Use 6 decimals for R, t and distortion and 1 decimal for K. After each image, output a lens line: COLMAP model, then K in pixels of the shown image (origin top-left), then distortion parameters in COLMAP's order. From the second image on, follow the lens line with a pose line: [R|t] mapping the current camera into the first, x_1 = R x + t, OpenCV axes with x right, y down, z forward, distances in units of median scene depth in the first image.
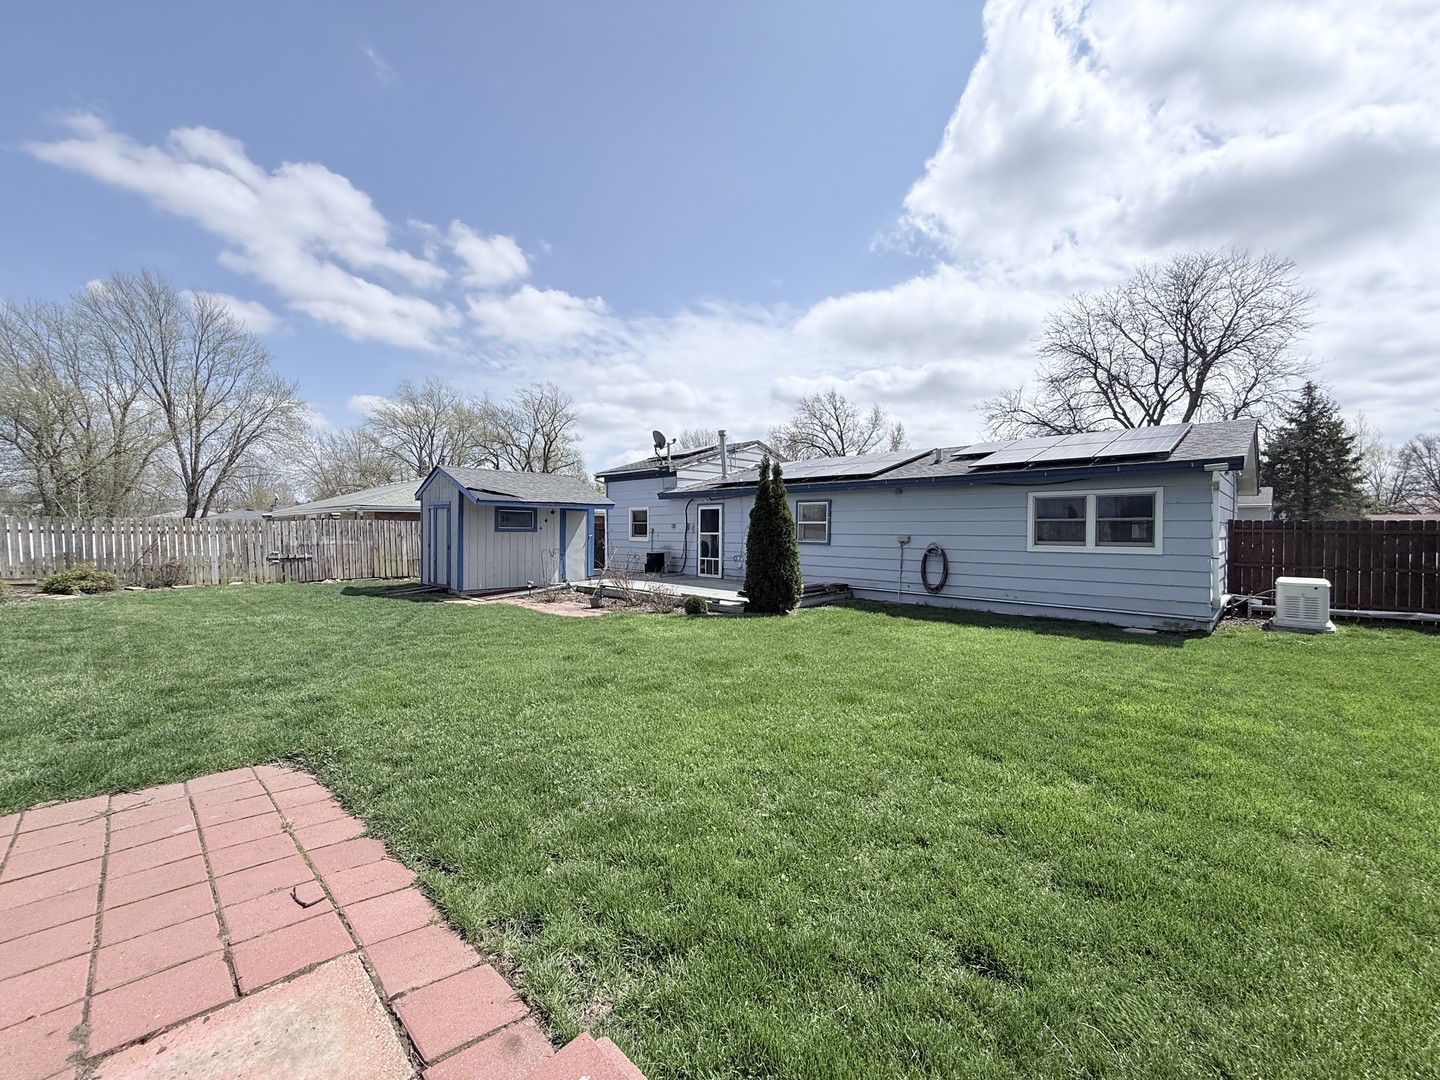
lens RADIAL K [[572.0, 0, 720.0], [0, 572.0, 540.0], [0, 0, 1]] dist [-0.001427, 0.000142]
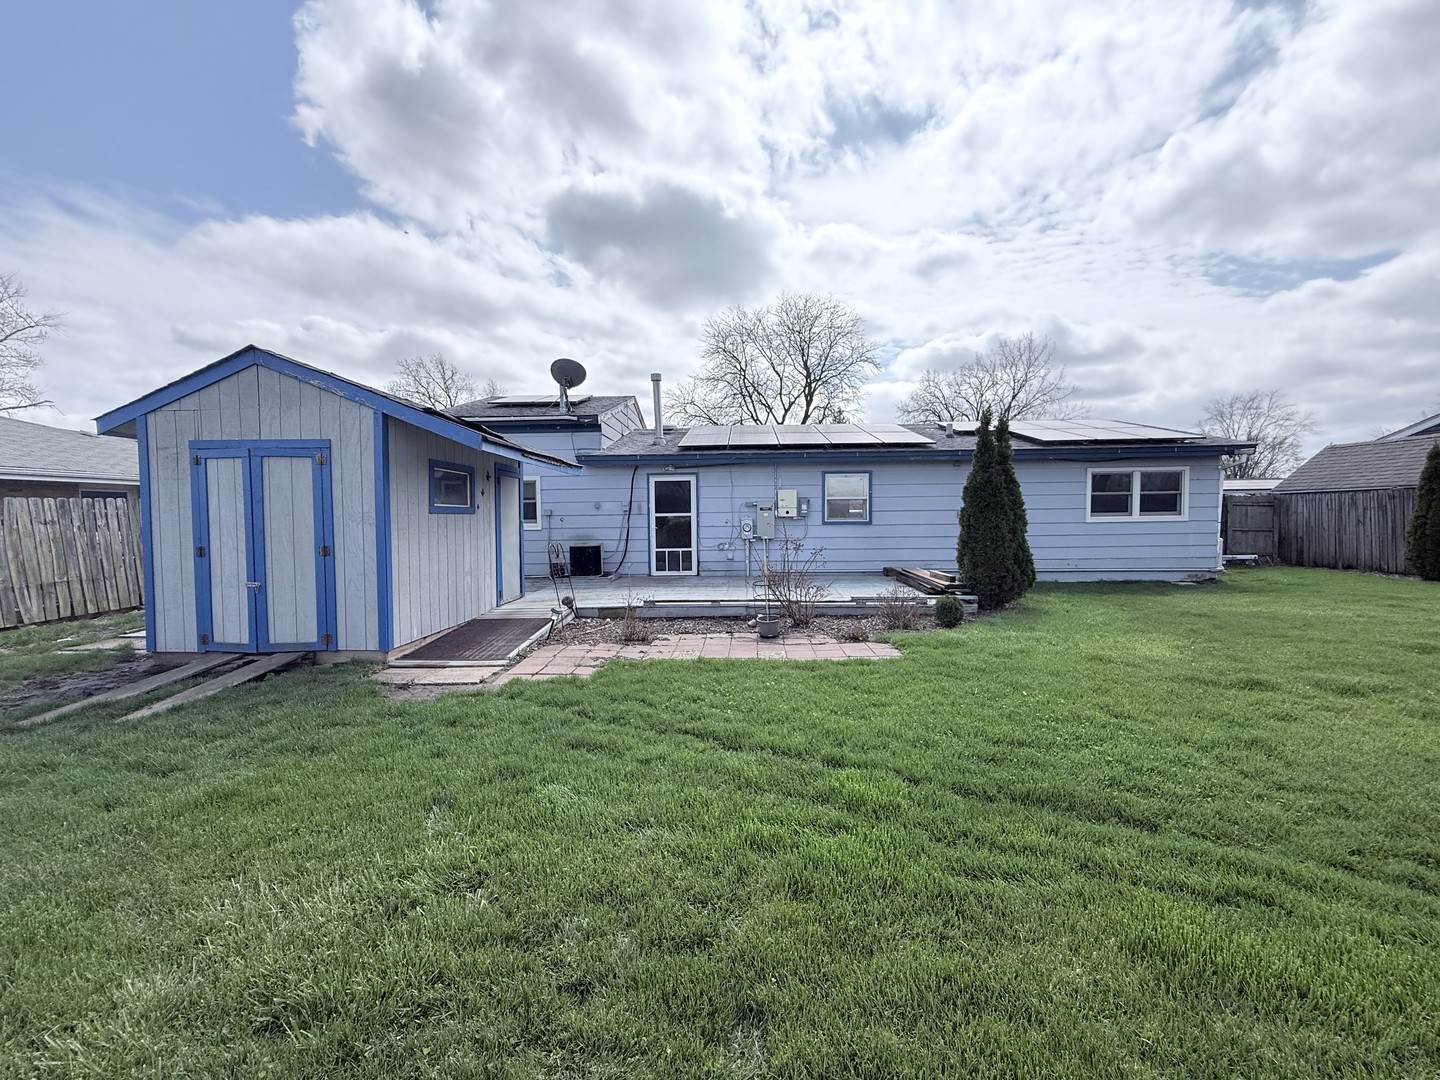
lens RADIAL K [[572.0, 0, 720.0], [0, 572.0, 540.0], [0, 0, 1]] dist [-0.001427, 0.000142]
pose [[0.742824, -0.043526, 0.668070, -0.538463], [0.028490, 0.999036, 0.033412, -0.002143], [-0.668880, -0.005786, 0.743348, 0.502255]]
